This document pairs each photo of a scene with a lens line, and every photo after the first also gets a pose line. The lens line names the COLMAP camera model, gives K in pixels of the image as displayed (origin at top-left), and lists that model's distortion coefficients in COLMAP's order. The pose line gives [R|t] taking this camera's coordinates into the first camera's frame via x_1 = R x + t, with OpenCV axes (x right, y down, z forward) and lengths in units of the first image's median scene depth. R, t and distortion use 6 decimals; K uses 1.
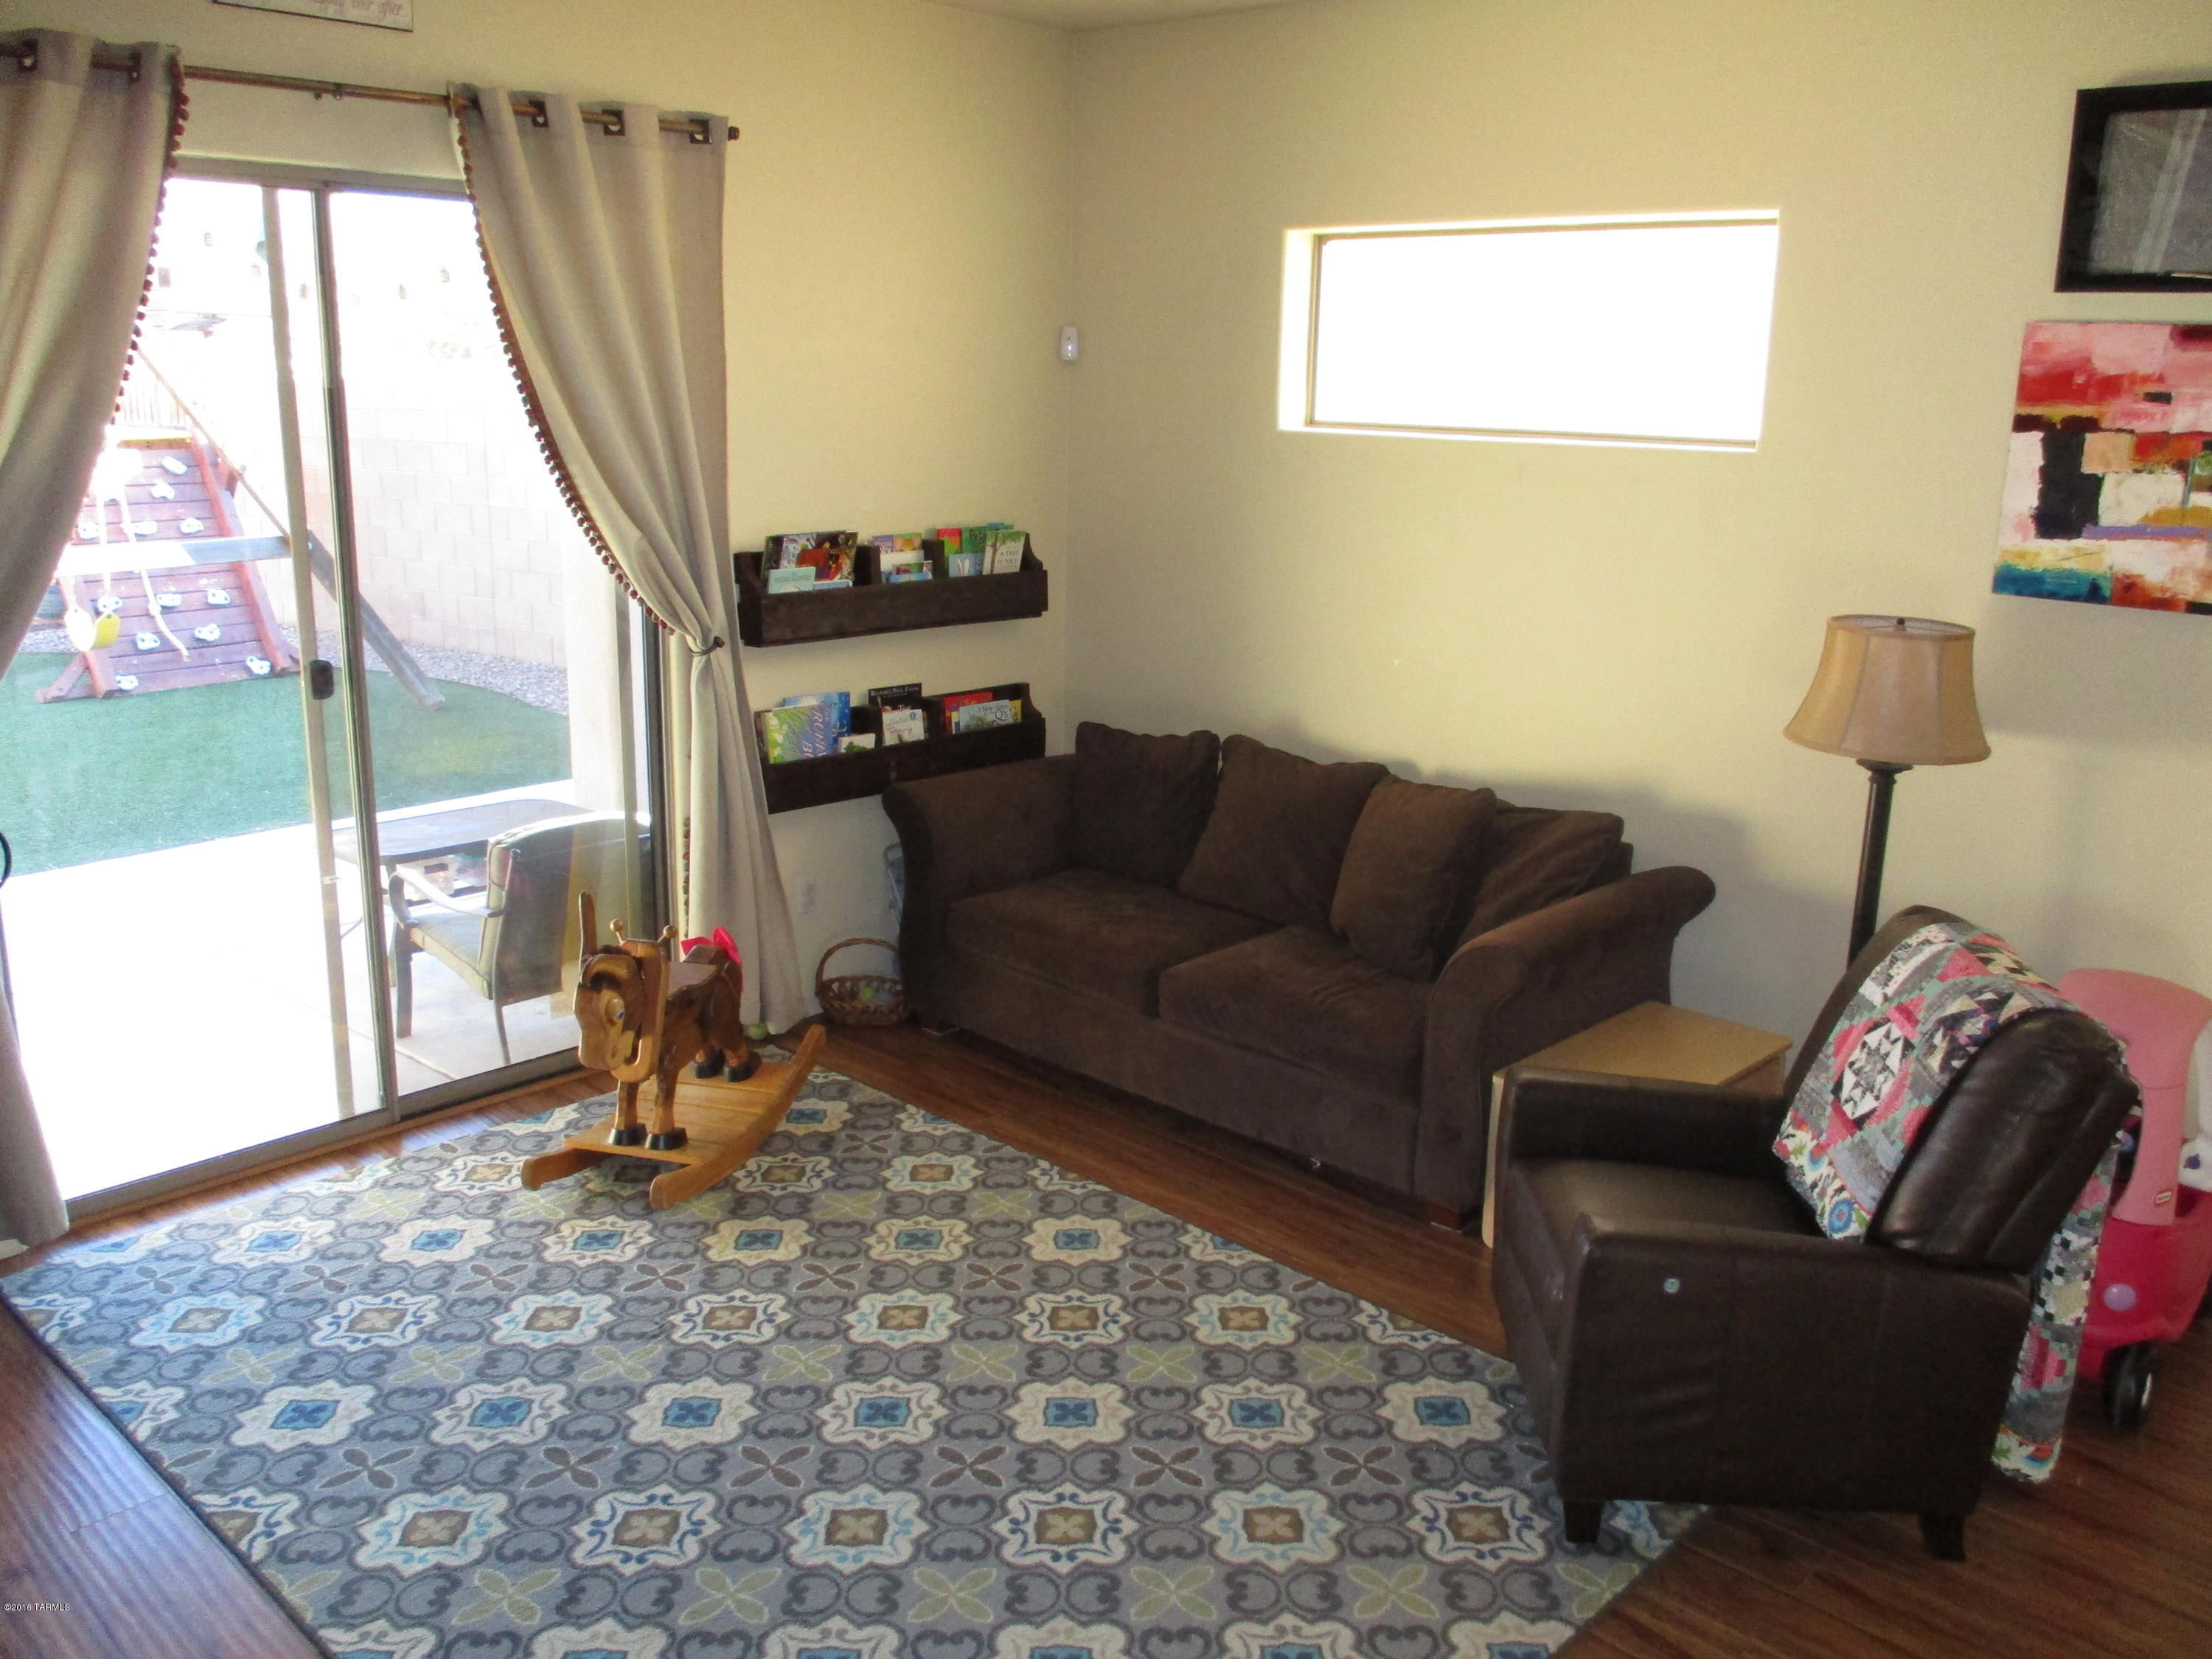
lens RADIAL K [[1835.4, 0, 1106.0], [0, 1835.4, 829.5], [0, 0, 1]] dist [-0.068719, 0.021033]
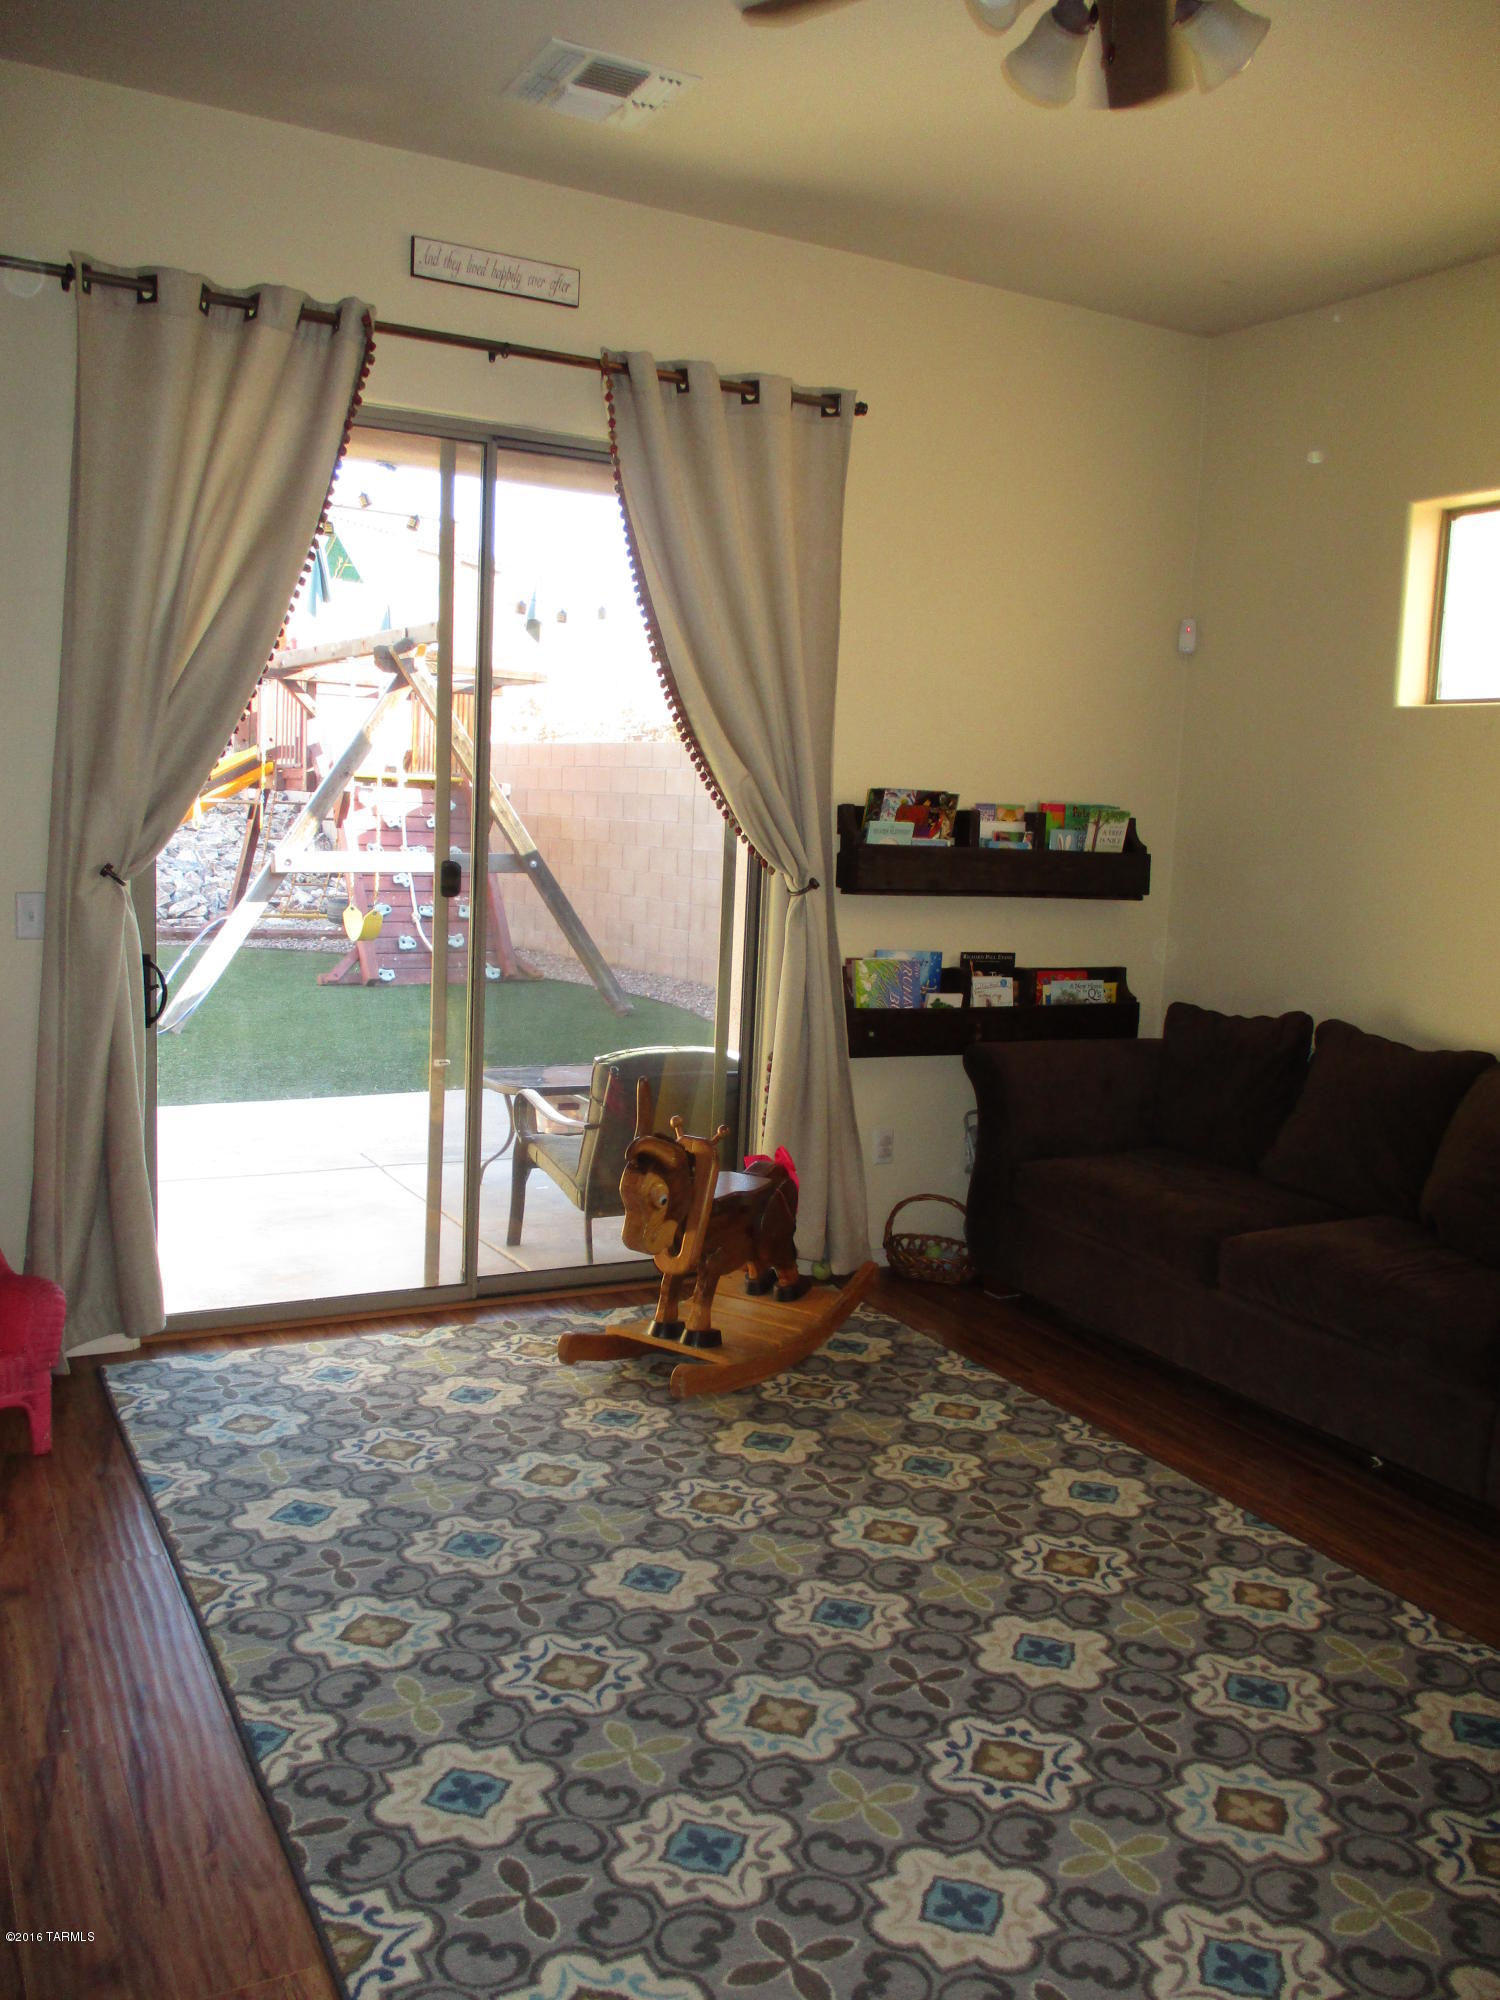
lens RADIAL K [[1642.9, 0, 715.3], [0, 1642.9, 1001.1], [0, 0, 1]] dist [-0.074998, 0.015654]
pose [[0.942094, 0.066059, -0.328778, 0.060542], [-0.108990, 0.987497, -0.113893, 0.094663], [0.317144, 0.143132, 0.937514, 0.125708]]
